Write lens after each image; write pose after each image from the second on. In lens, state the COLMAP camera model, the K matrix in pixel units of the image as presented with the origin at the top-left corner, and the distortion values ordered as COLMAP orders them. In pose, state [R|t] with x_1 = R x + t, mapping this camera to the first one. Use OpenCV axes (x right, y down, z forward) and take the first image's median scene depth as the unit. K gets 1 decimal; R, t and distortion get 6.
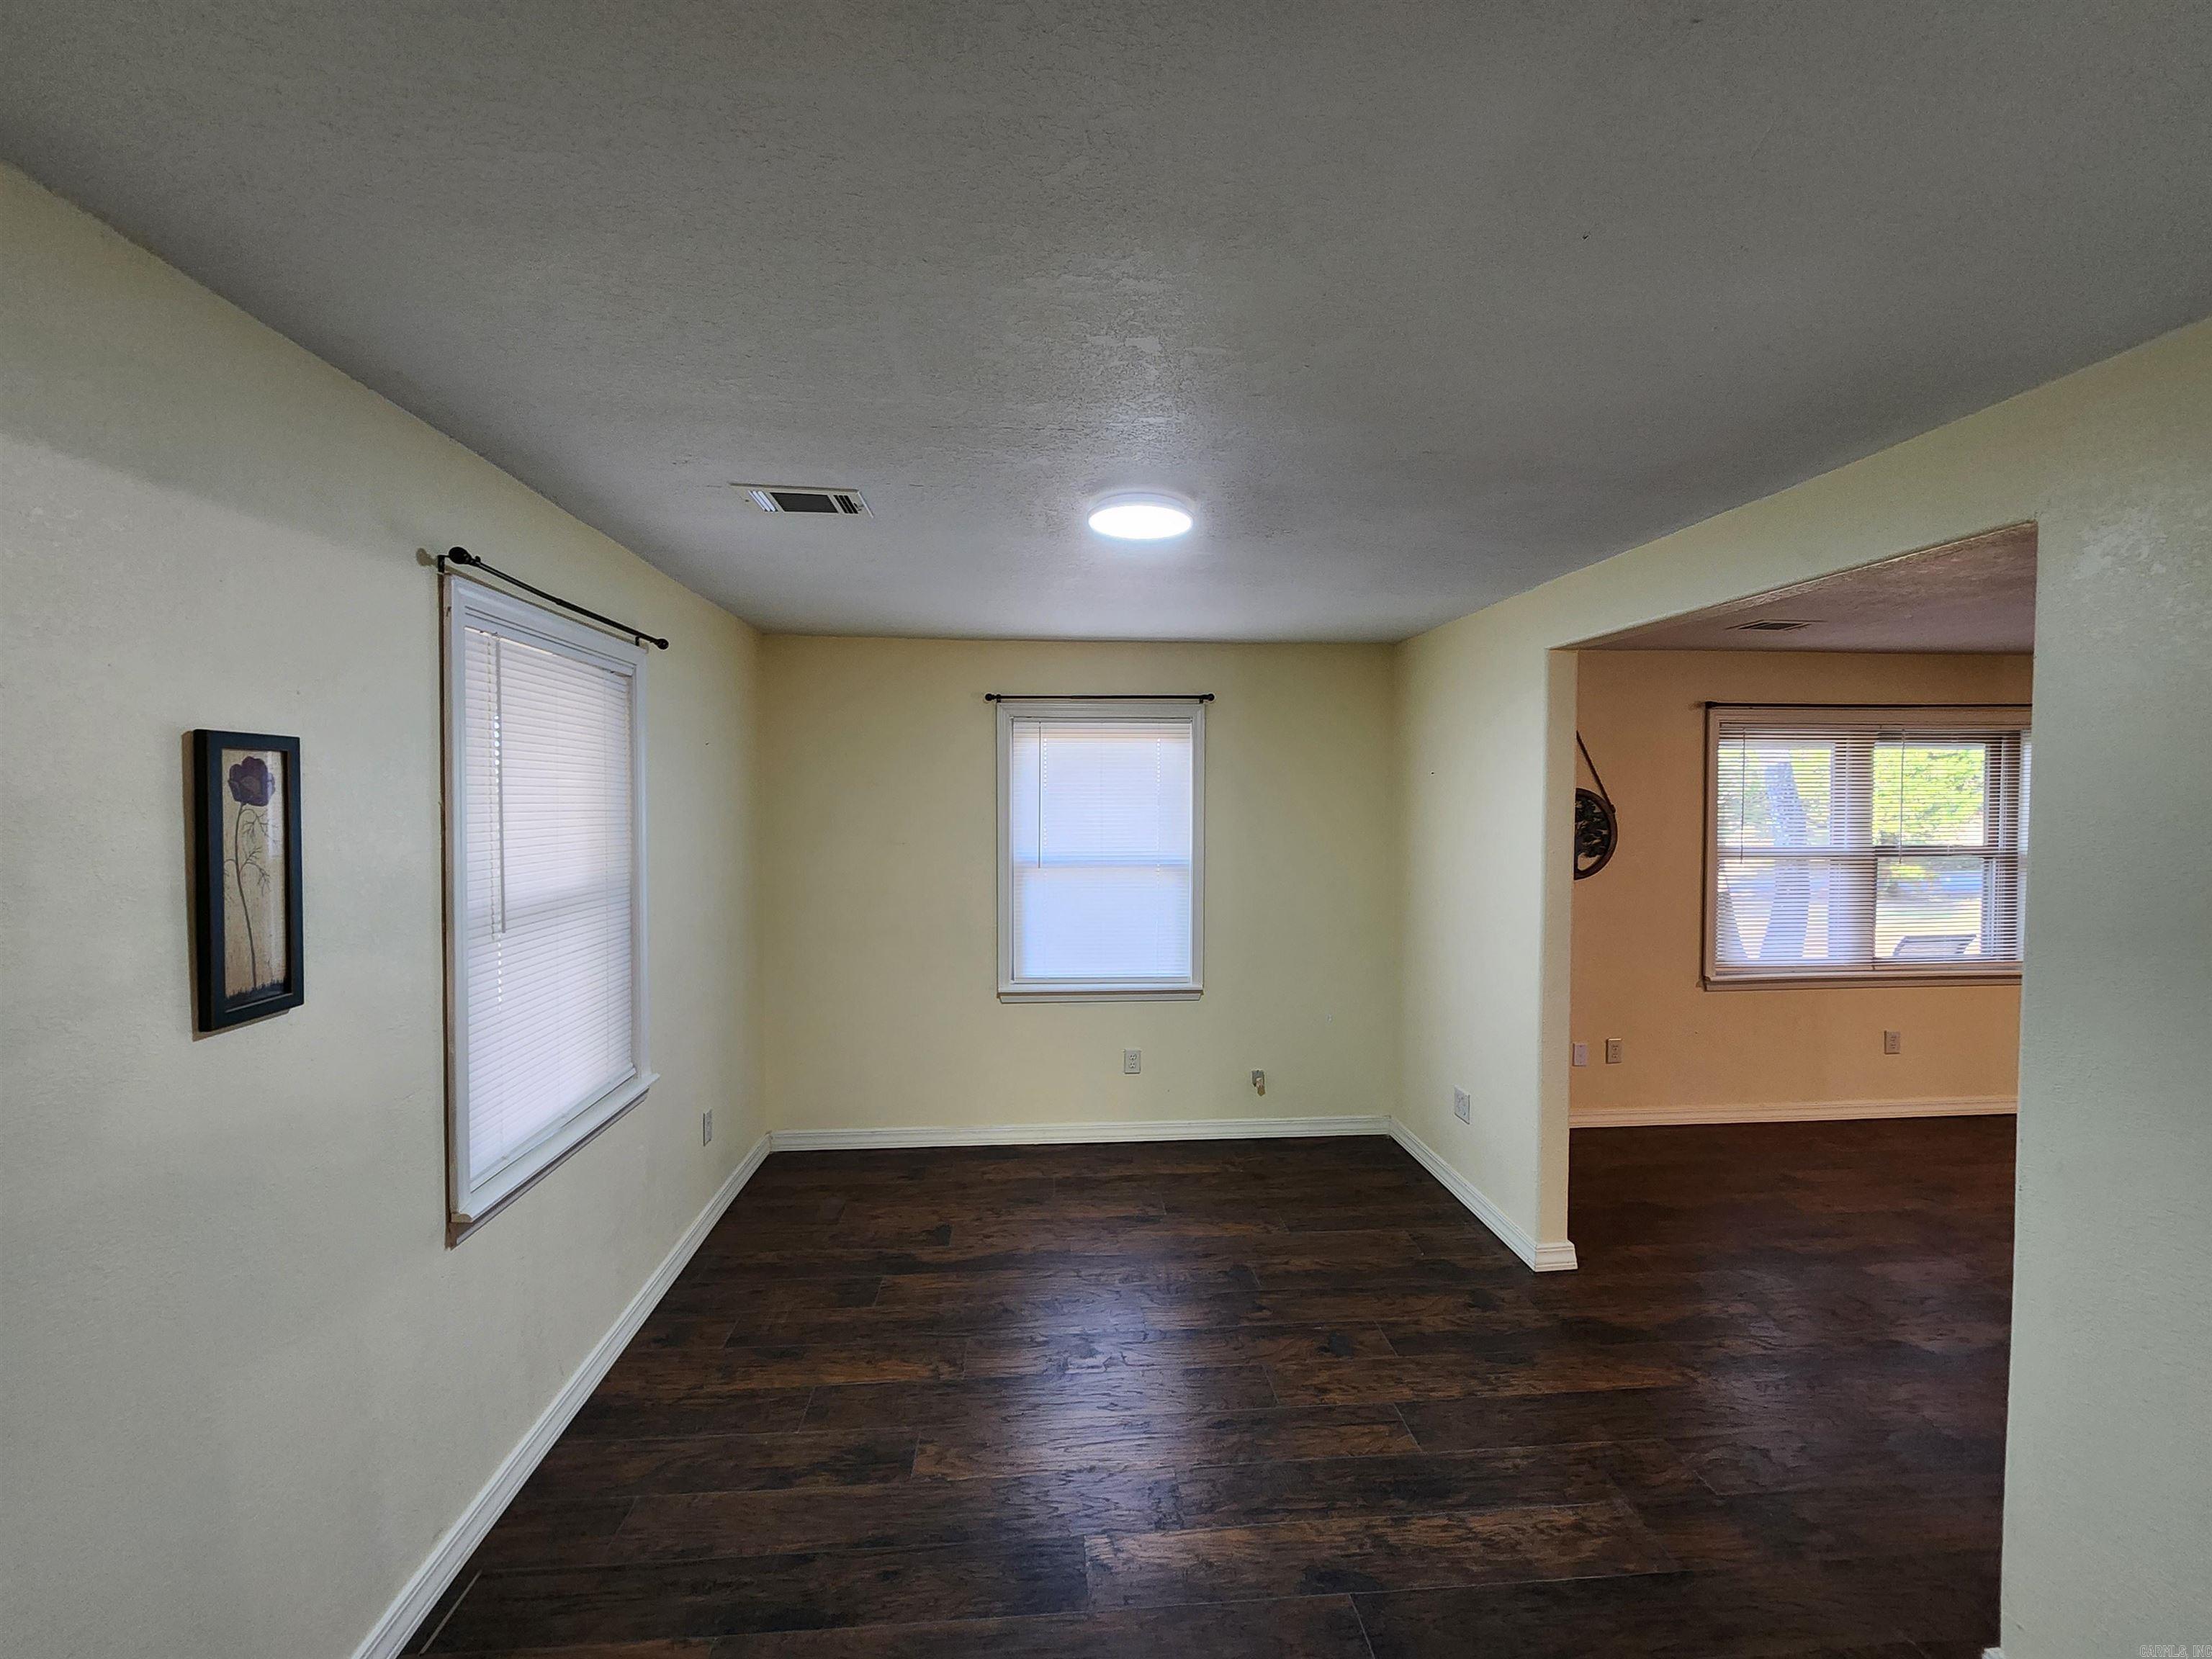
lens RADIAL K [[909.8, 0, 1111.9], [0, 909.8, 825.2], [0, 0, 1]] dist [0.000753, 0.000131]
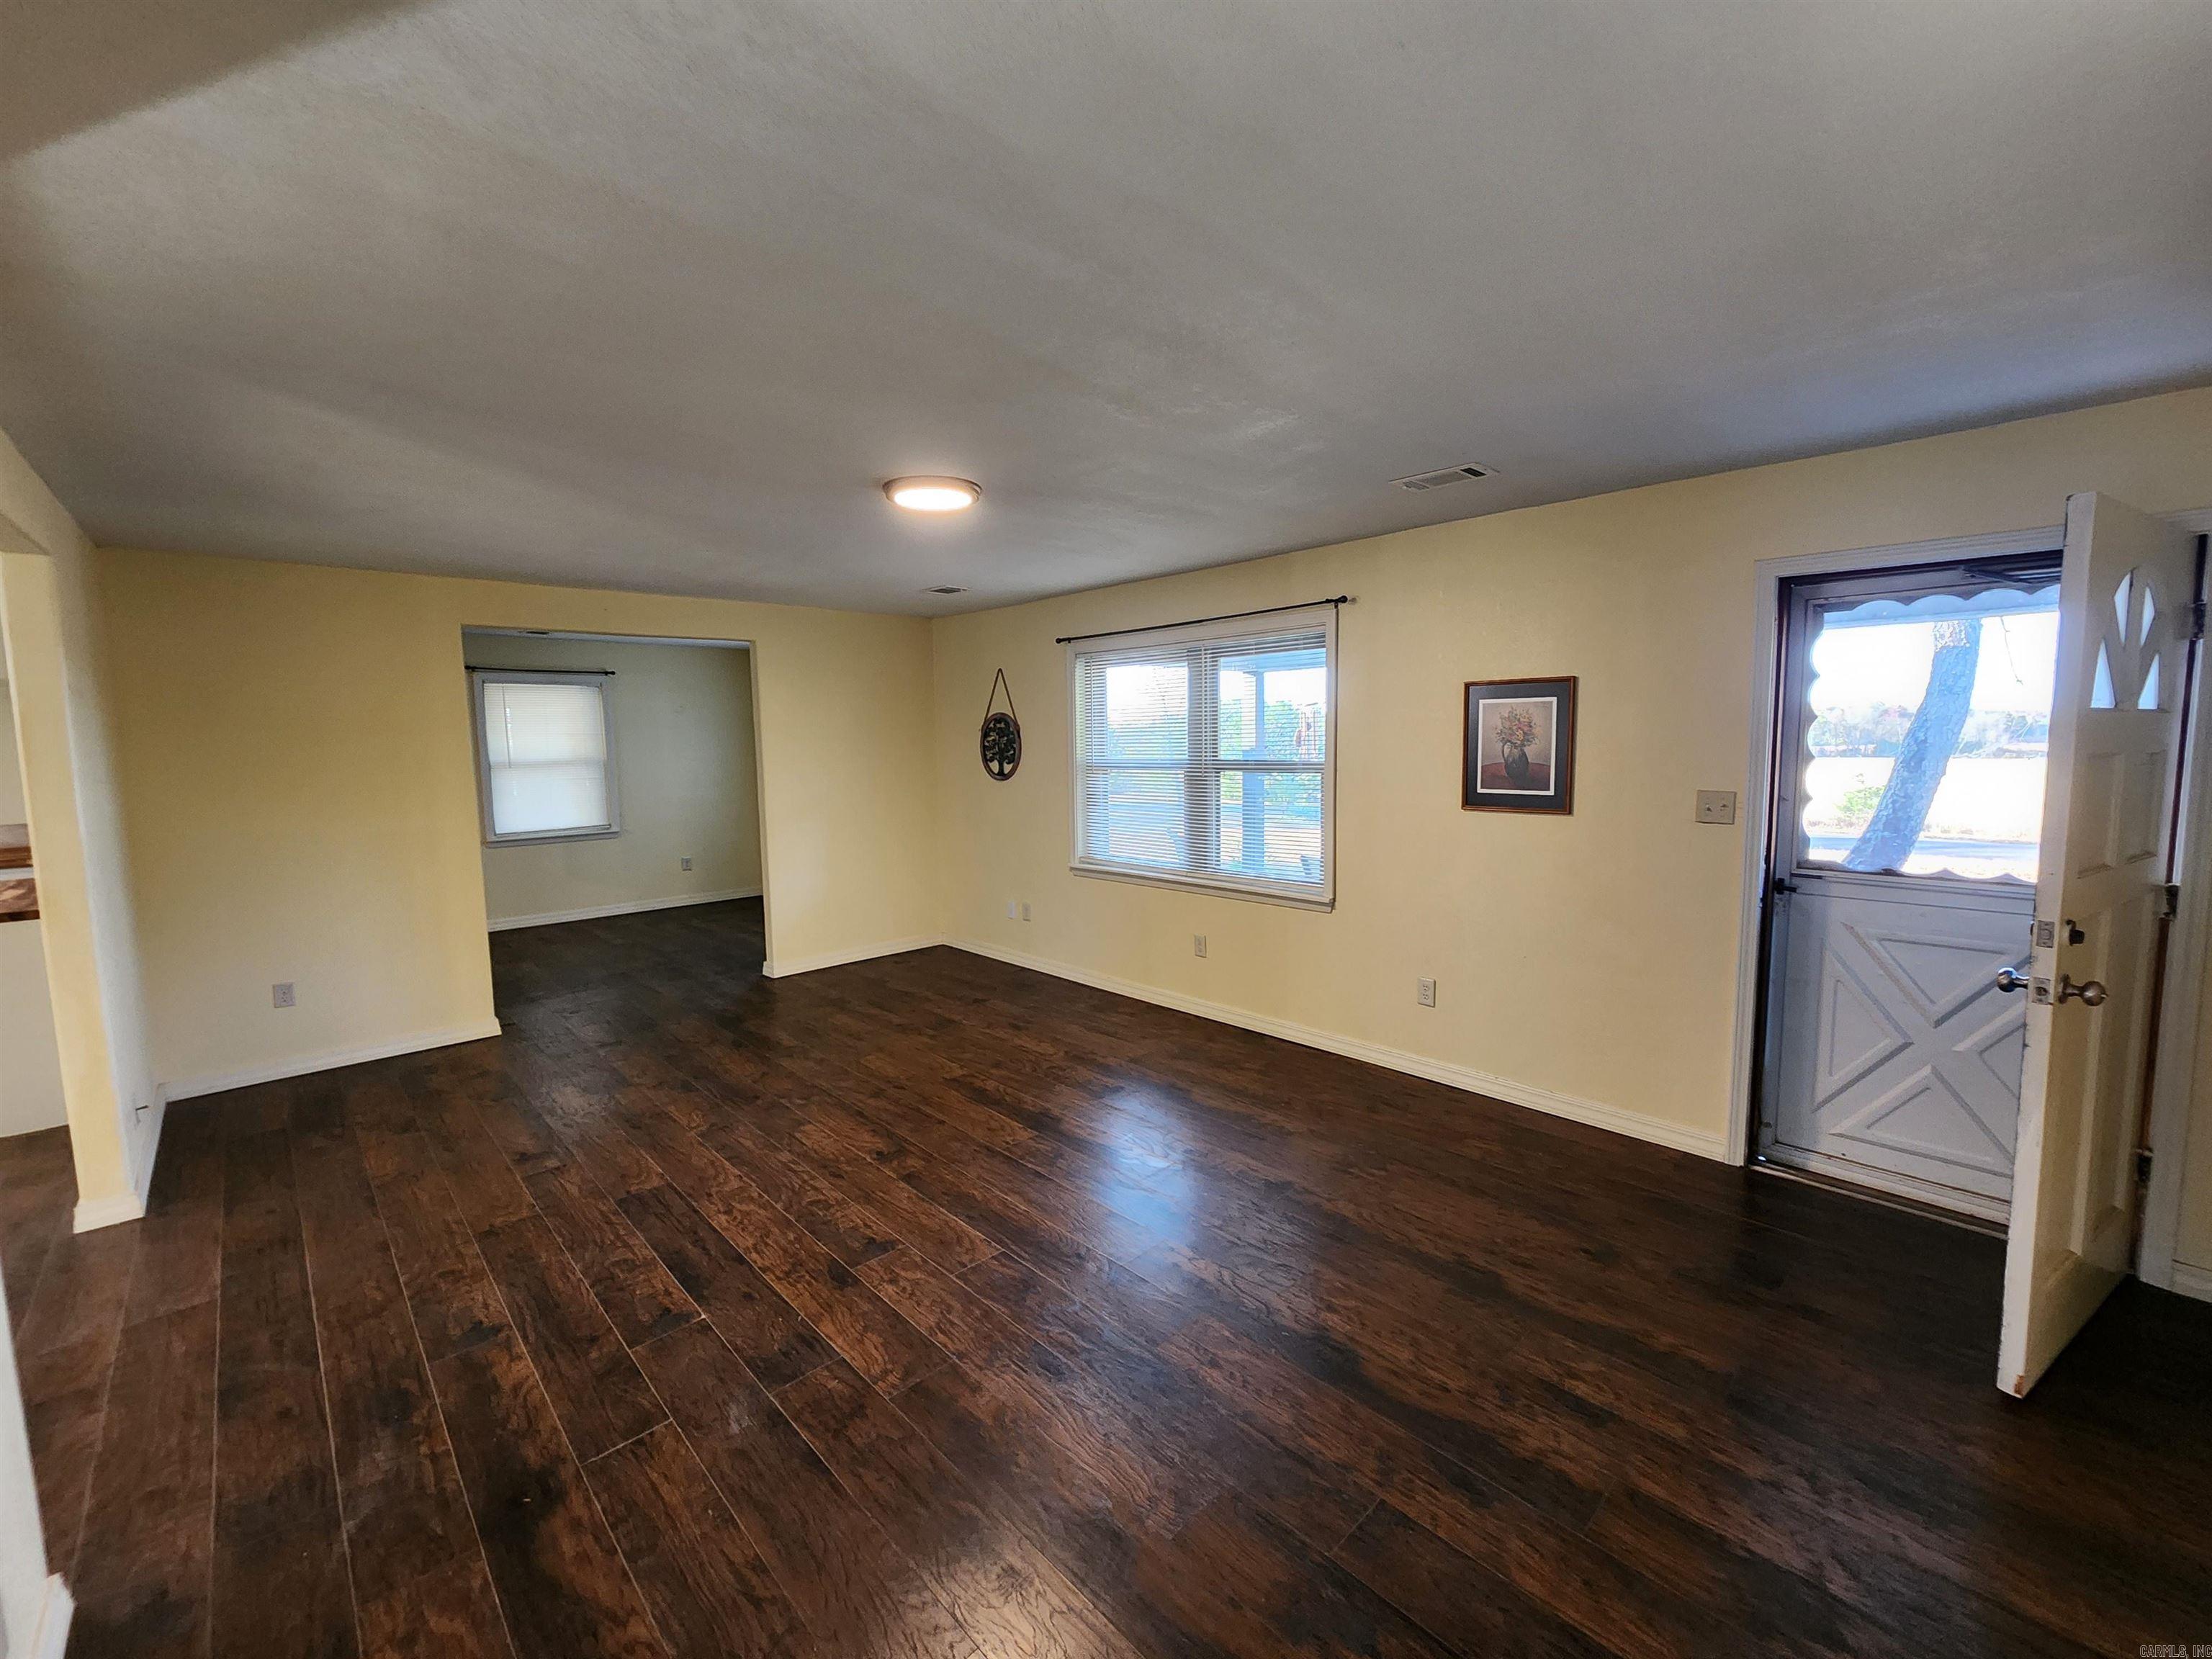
lens RADIAL K [[909.8, 0, 1111.9], [0, 909.8, 825.2], [0, 0, 1]] dist [0.000753, 0.000131]
pose [[0.626944, 0.063974, -0.776433, 1.569474], [-0.010528, 0.997227, 0.073665, 0.021841], [0.778993, -0.038010, 0.625880, 0.260674]]
